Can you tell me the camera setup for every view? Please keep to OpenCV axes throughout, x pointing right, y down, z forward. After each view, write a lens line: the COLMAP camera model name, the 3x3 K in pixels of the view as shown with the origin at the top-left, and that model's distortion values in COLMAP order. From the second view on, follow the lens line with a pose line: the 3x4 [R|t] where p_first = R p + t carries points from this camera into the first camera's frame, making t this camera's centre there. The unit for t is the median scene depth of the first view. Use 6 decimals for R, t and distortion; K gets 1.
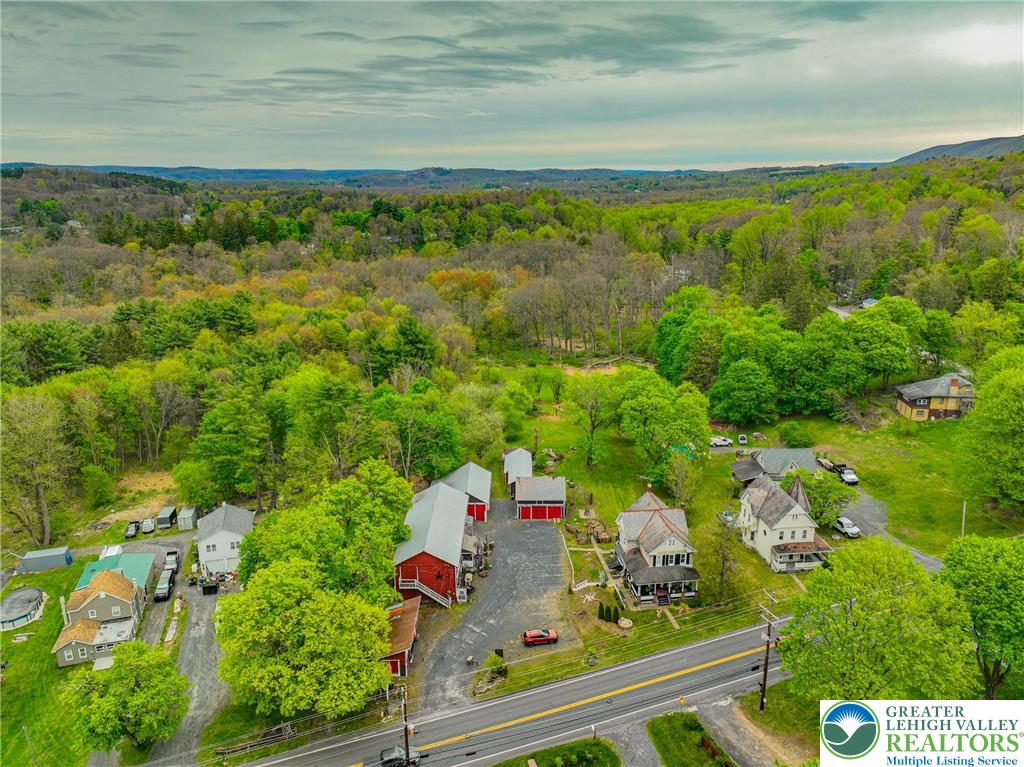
lens RADIAL K [[767.4, 0, 513.0], [0, 767.4, 368.3], [0, 0, 1]] dist [0.016595, 0.002171]
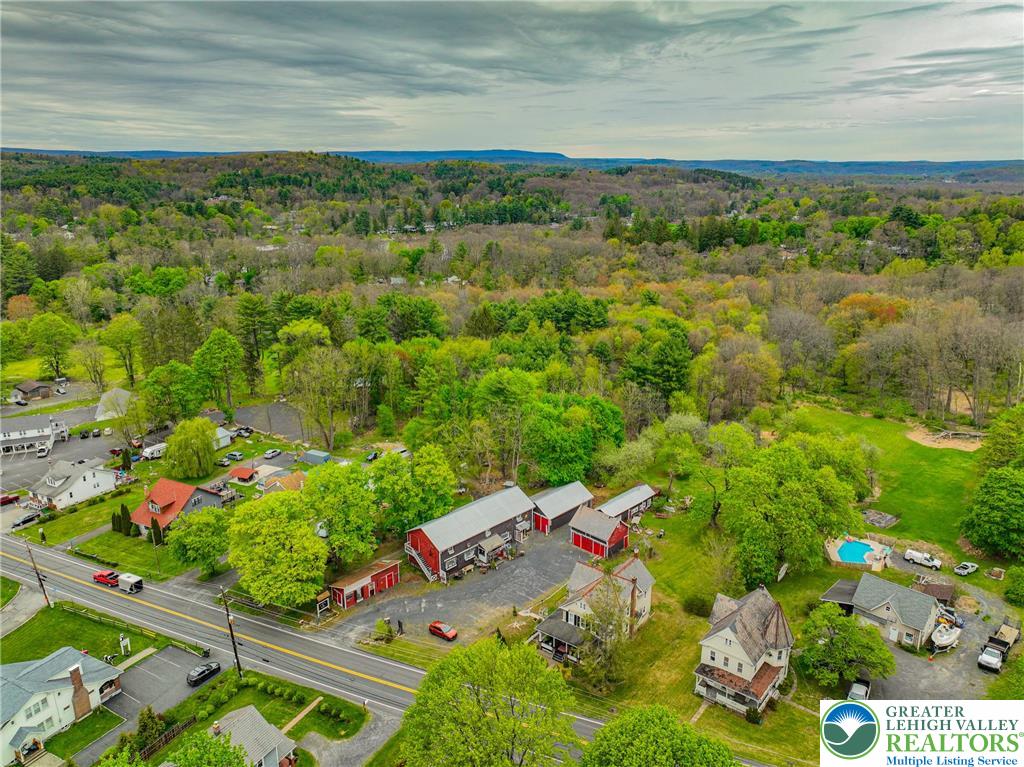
lens RADIAL K [[771.9, 0, 511.9], [0, 771.9, 338.1], [0, 0, 1]] dist [0.013066, 0.004405]
pose [[0.688346, 0.162170, -0.707022, 0.182501], [-0.175849, 0.982921, 0.054249, -0.034563], [0.703745, 0.086987, 0.705108, 0.047076]]
